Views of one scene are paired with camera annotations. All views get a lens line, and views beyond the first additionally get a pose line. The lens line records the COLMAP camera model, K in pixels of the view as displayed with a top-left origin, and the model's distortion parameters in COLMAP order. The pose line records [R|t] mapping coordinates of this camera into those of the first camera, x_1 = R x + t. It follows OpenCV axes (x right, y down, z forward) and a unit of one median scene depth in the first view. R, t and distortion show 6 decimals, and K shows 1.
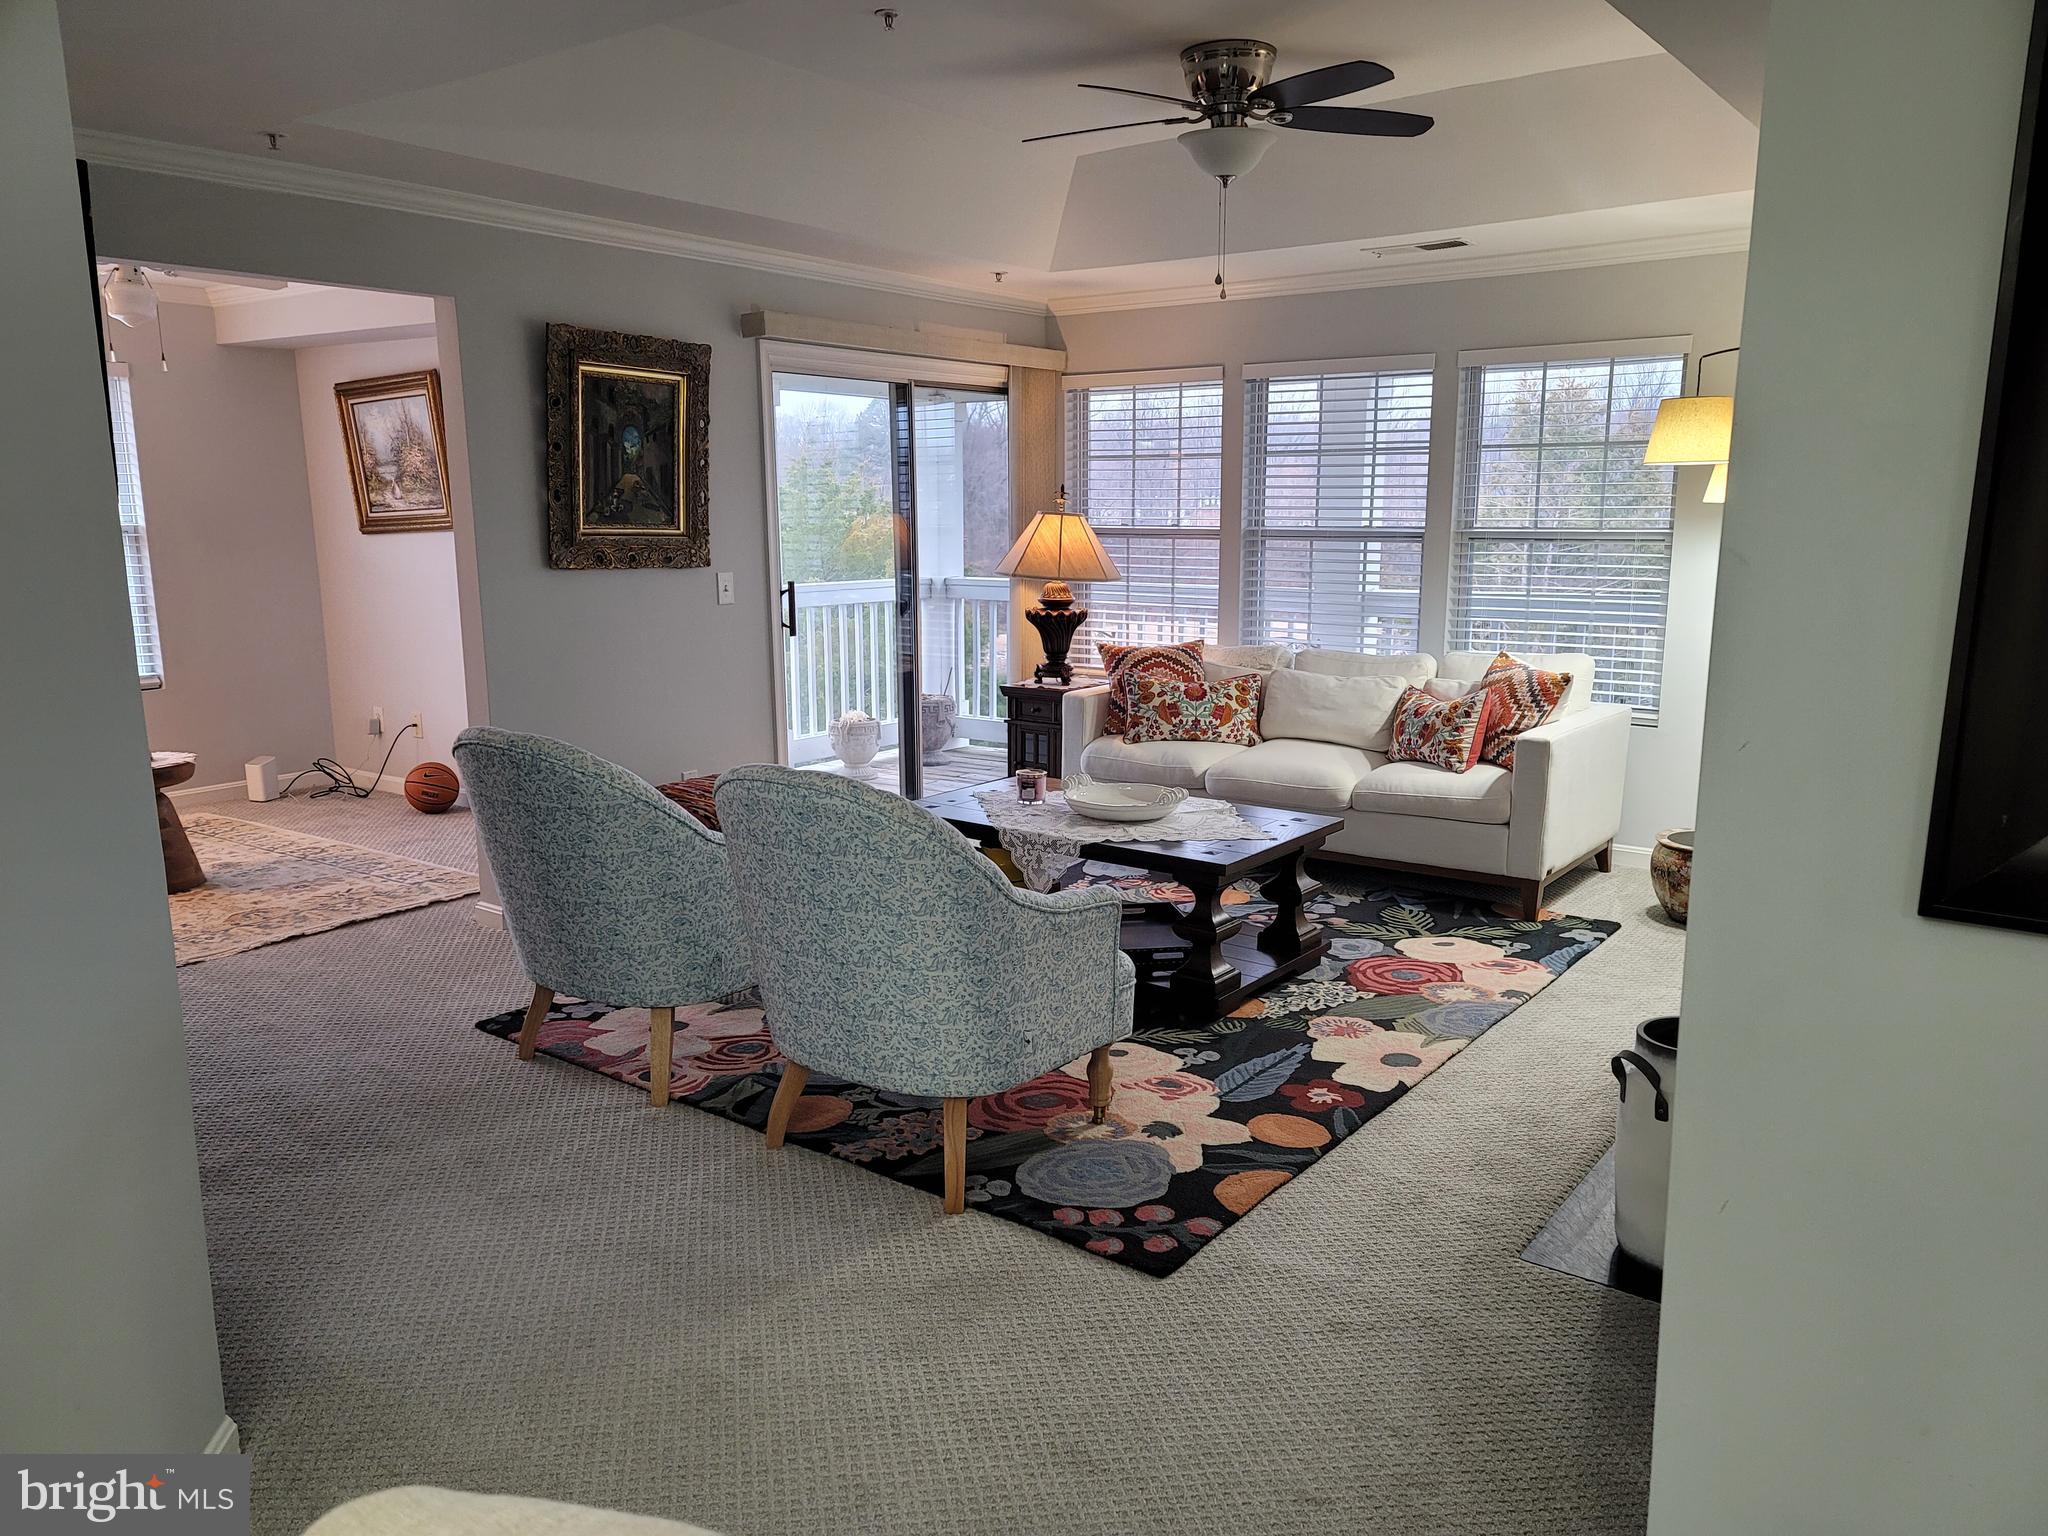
lens RADIAL K [[1497.6, 0, 1035.4], [0, 1497.6, 781.9], [0, 0, 1]] dist [0.077676, -0.060255]
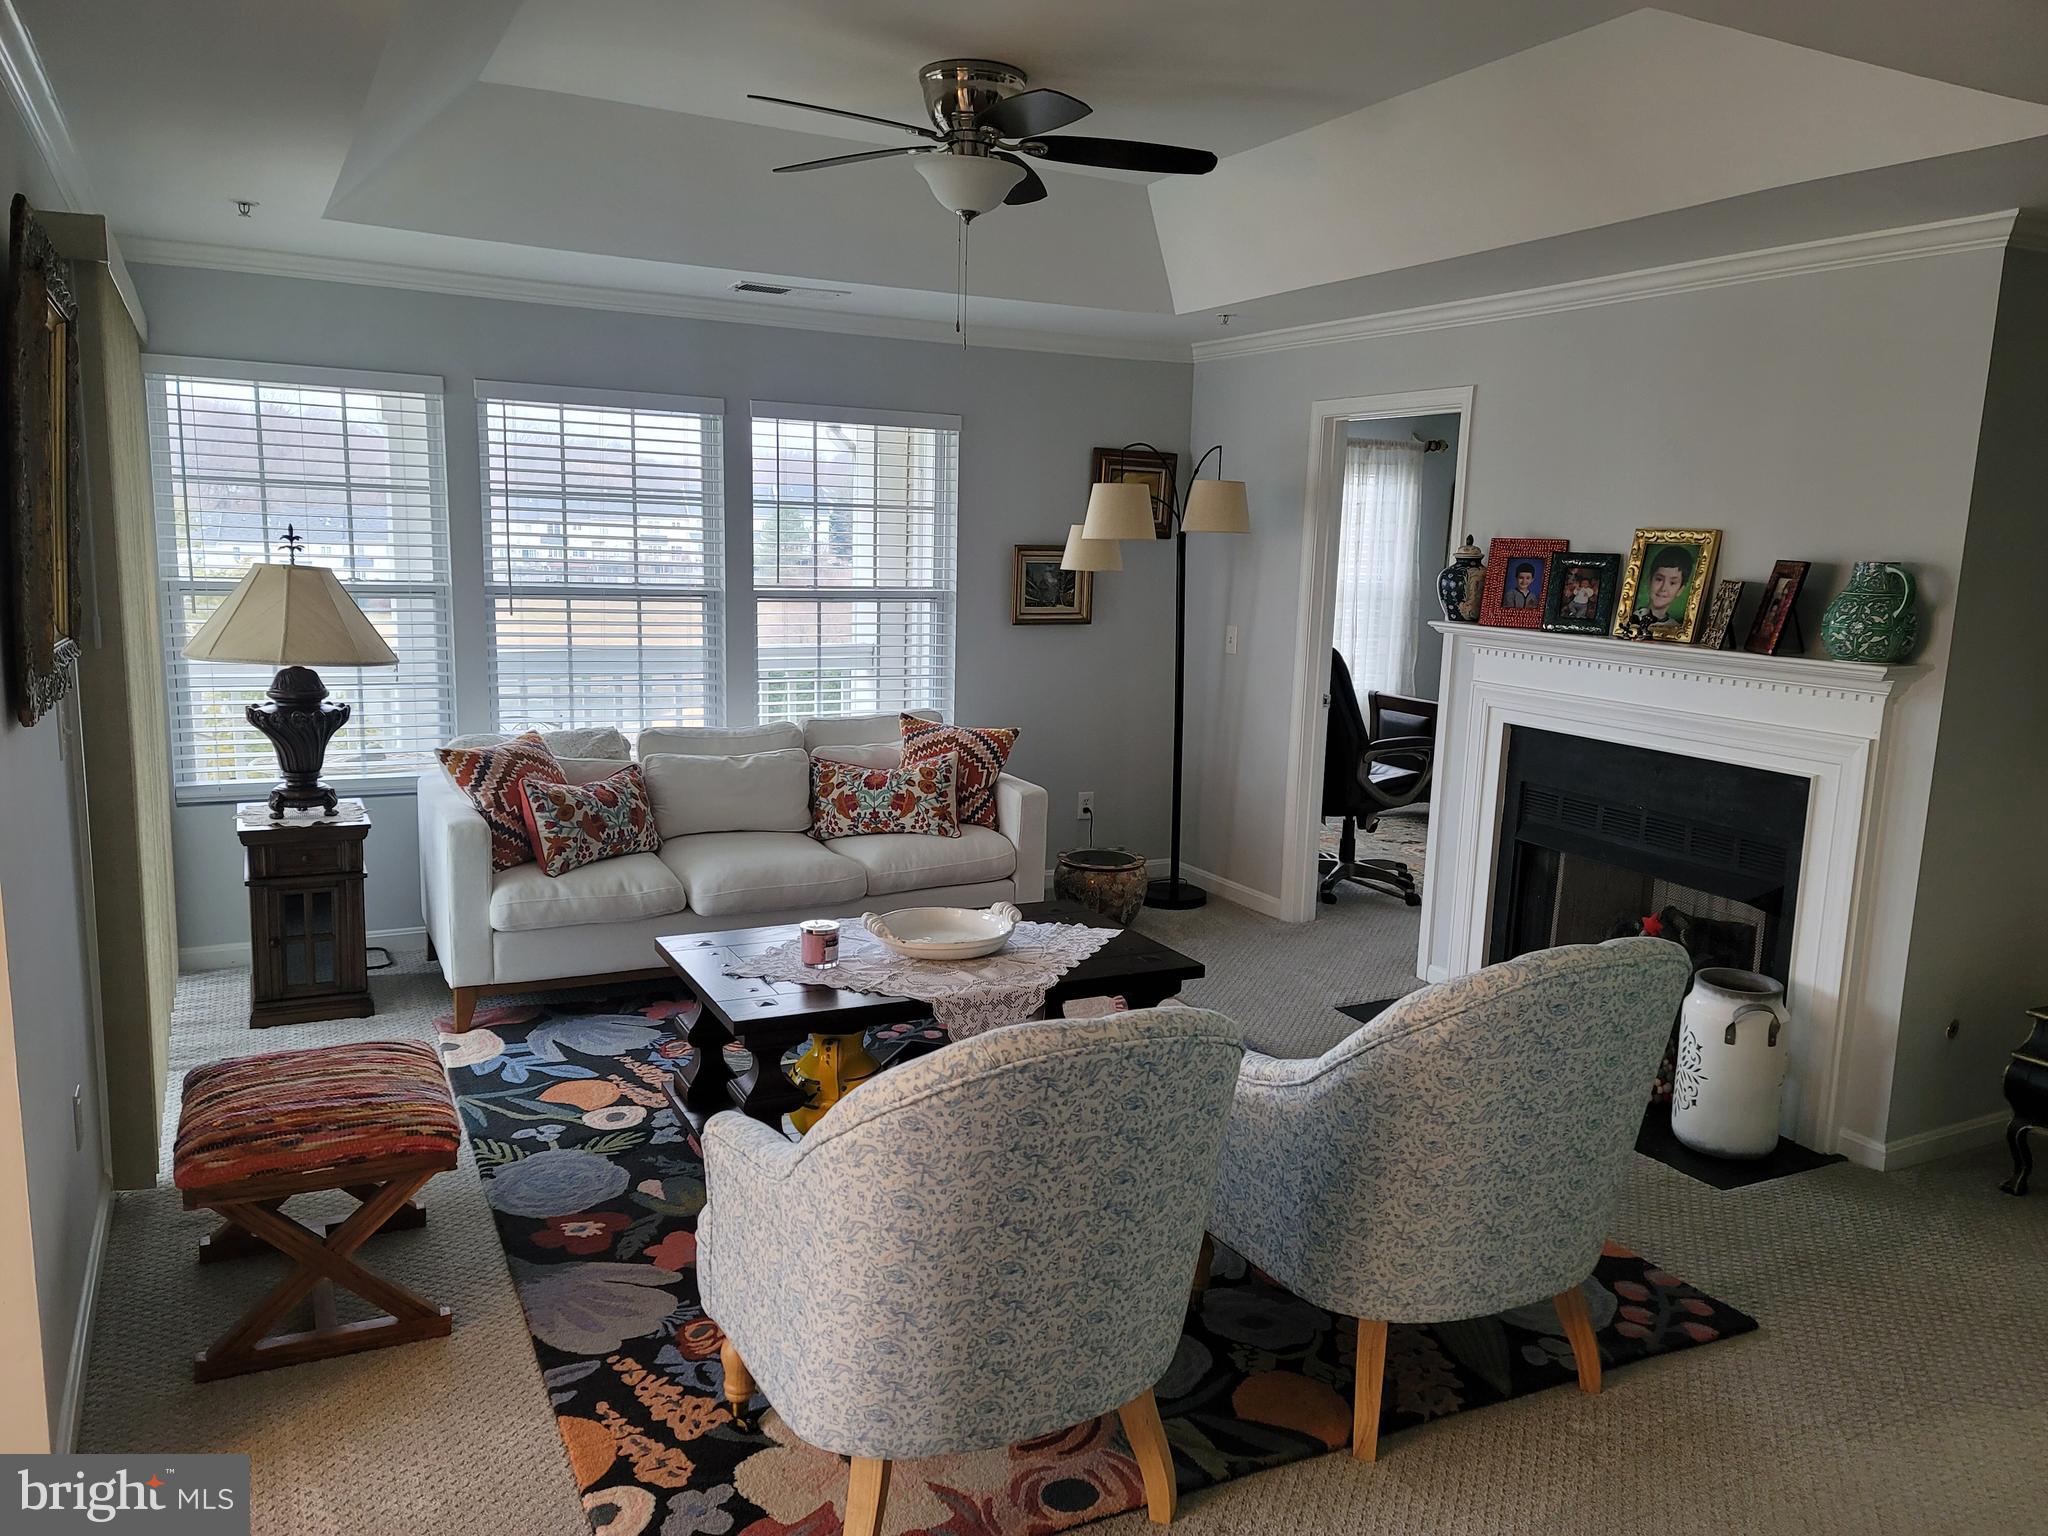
lens RADIAL K [[1497.6, 0, 1036.4], [0, 1497.6, 768.6], [0, 0, 1]] dist [0.077676, -0.060255]
pose [[0.443991, -0.125539, 0.887193, -0.567579], [0.138018, 0.987902, 0.070719, -0.113395], [-0.885338, 0.091050, 0.455946, 0.494288]]
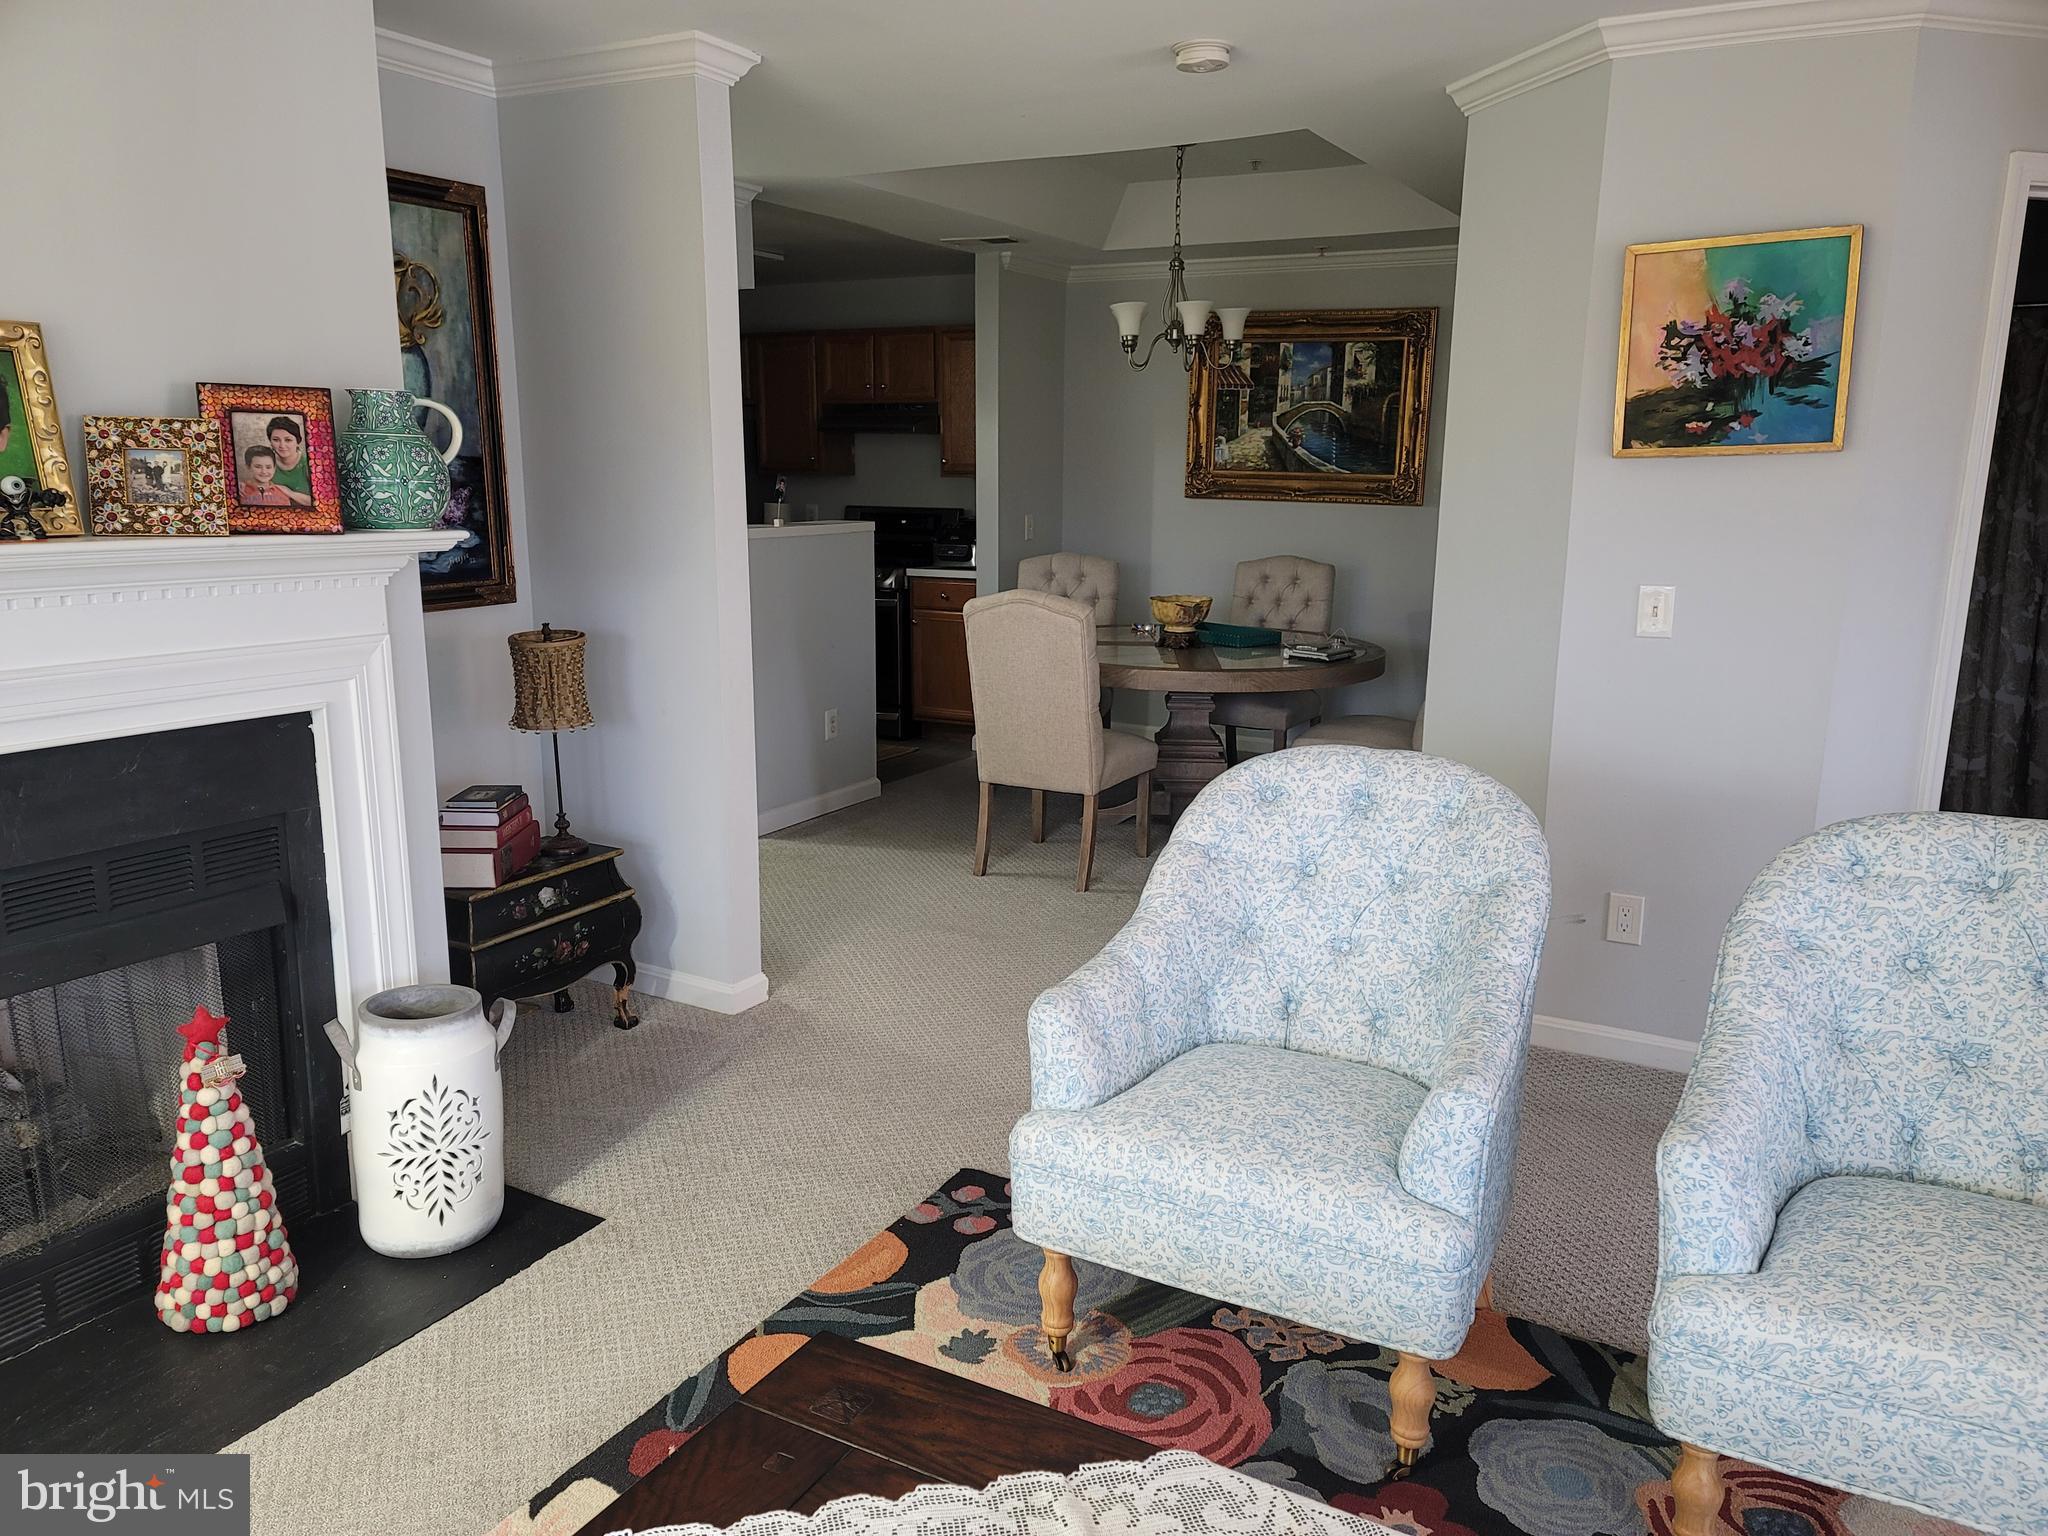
lens RADIAL K [[1497.6, 0, 1035.2], [0, 1497.6, 788.8], [0, 0, 1]] dist [0.077676, -0.060255]
pose [[-0.991183, 0.020815, -0.130853, 0.091691], [-0.032464, 0.919329, 0.392148, -0.188765], [0.128459, 0.392939, -0.910548, 1.010901]]
